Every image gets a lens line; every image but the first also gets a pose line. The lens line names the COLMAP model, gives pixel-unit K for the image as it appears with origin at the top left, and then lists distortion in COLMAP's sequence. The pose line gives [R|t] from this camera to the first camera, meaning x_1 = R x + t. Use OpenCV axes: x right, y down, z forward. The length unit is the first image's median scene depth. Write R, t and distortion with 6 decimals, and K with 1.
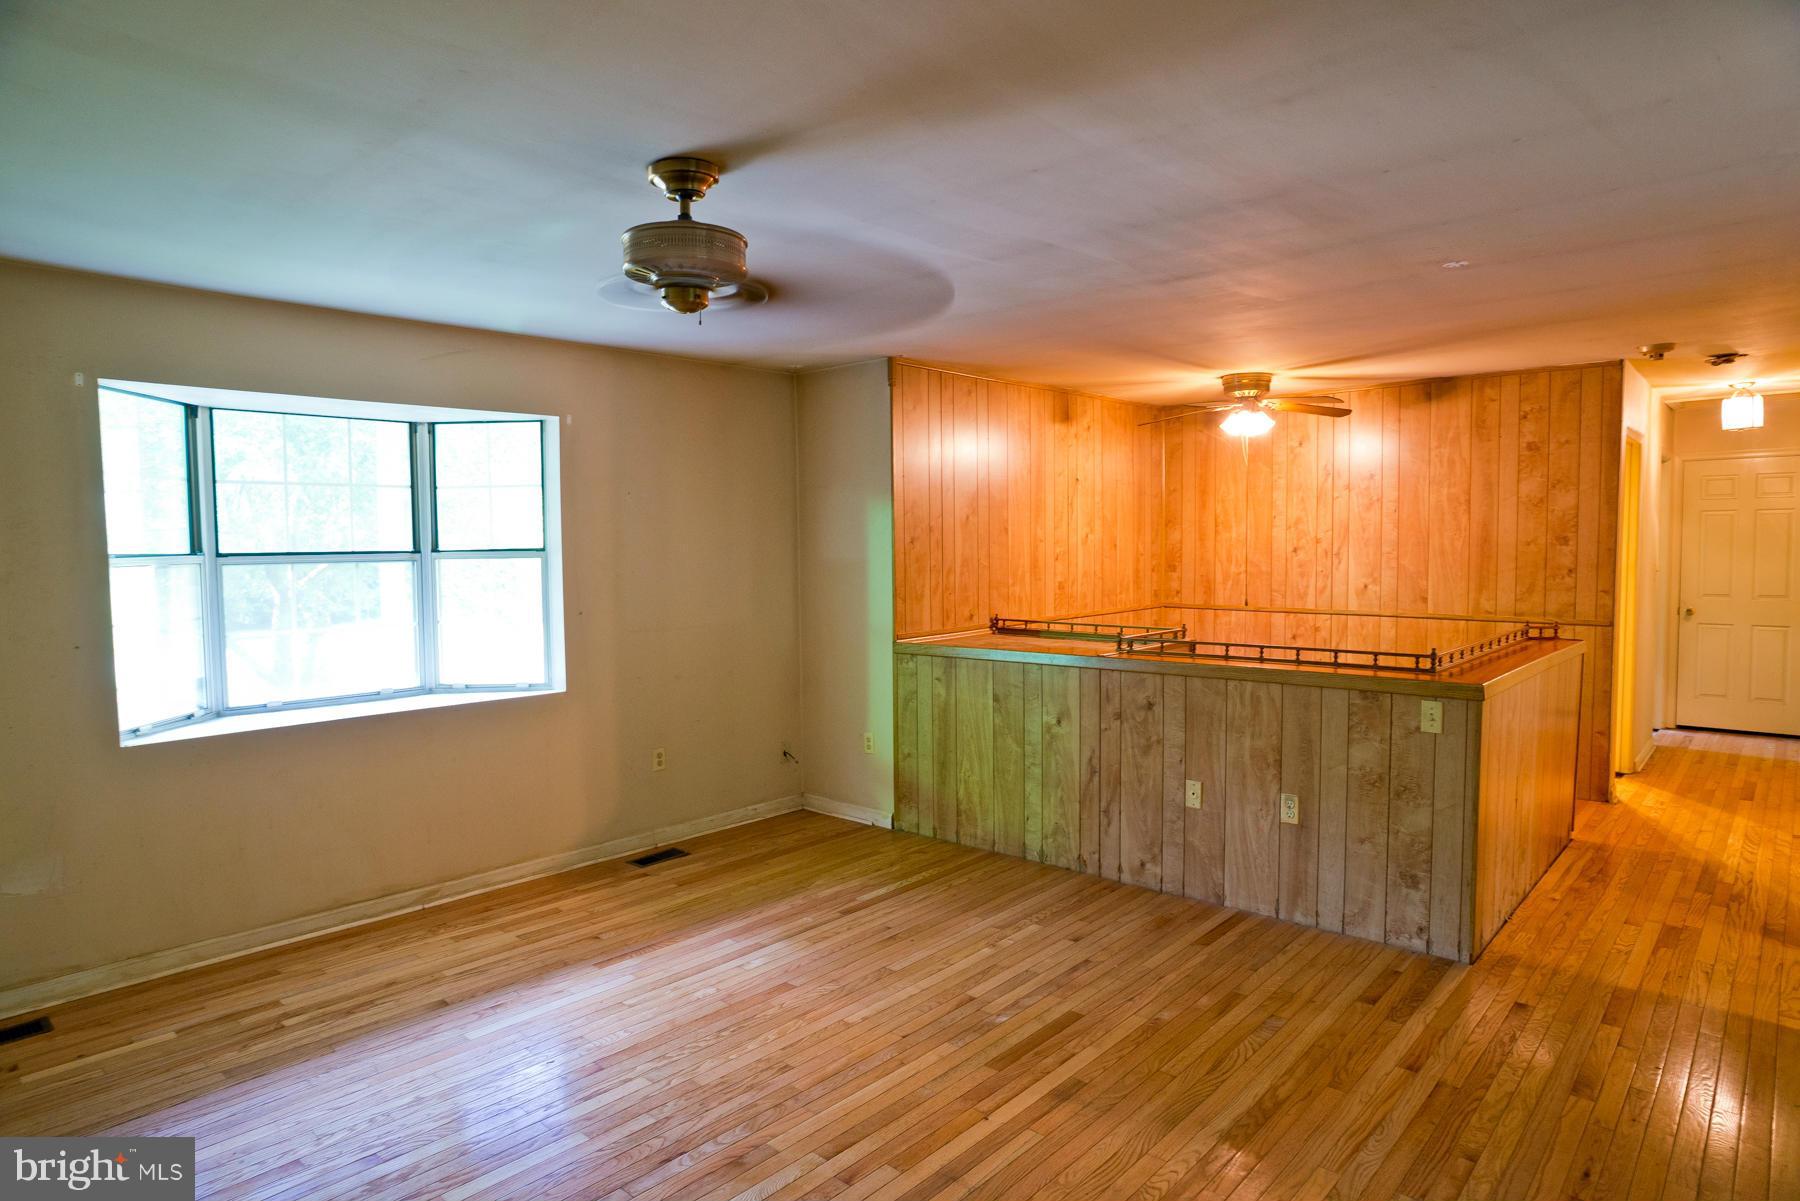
lens RADIAL K [[1028.4, 0, 902.3], [0, 1028.4, 597.7], [0, 0, 1]] dist [-0.083569, 0.056406]
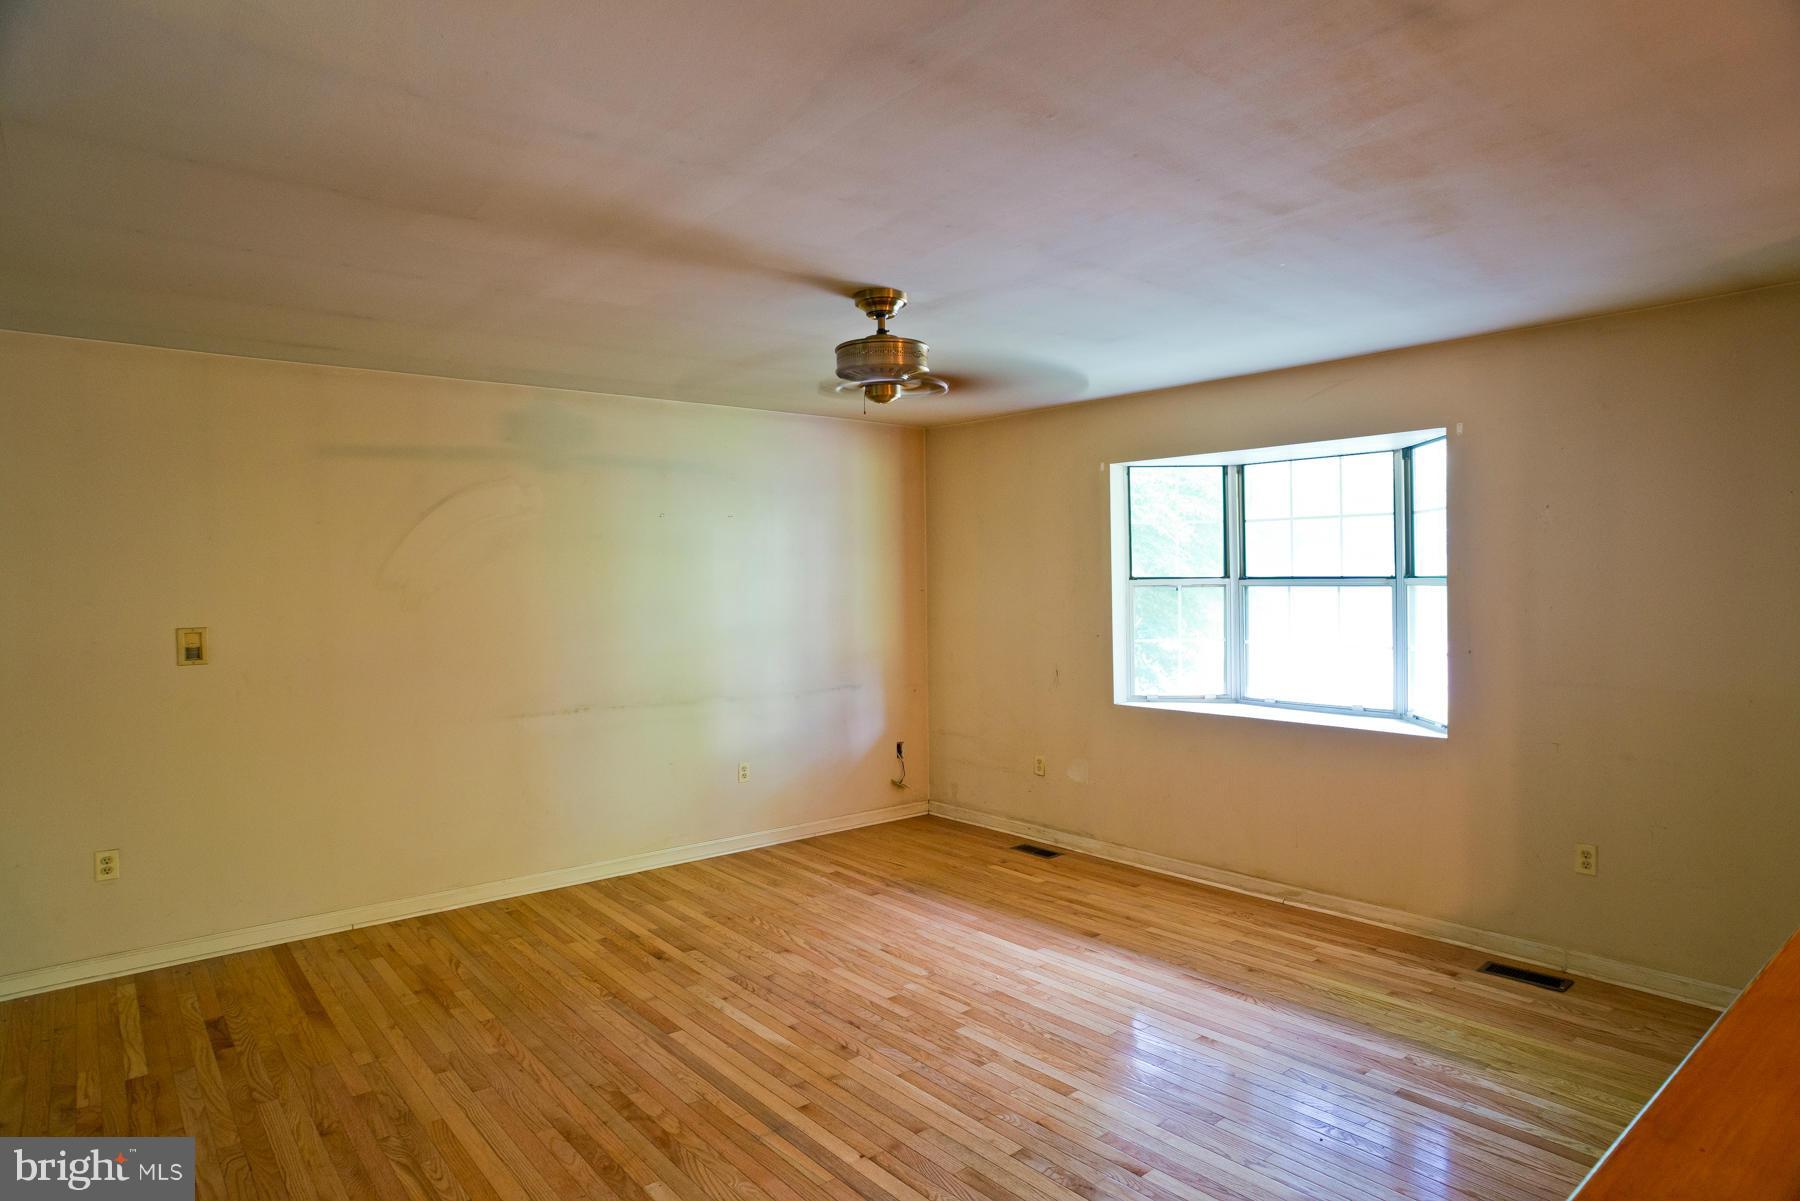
lens RADIAL K [[1028.4, 0, 902.3], [0, 1028.4, 597.7], [0, 0, 1]] dist [-0.083569, 0.056406]
pose [[-0.138366, 0.029734, -0.989935, 0.633636], [-0.041599, 0.998493, 0.035805, -0.043192], [0.989507, 0.046134, -0.136920, 0.697293]]
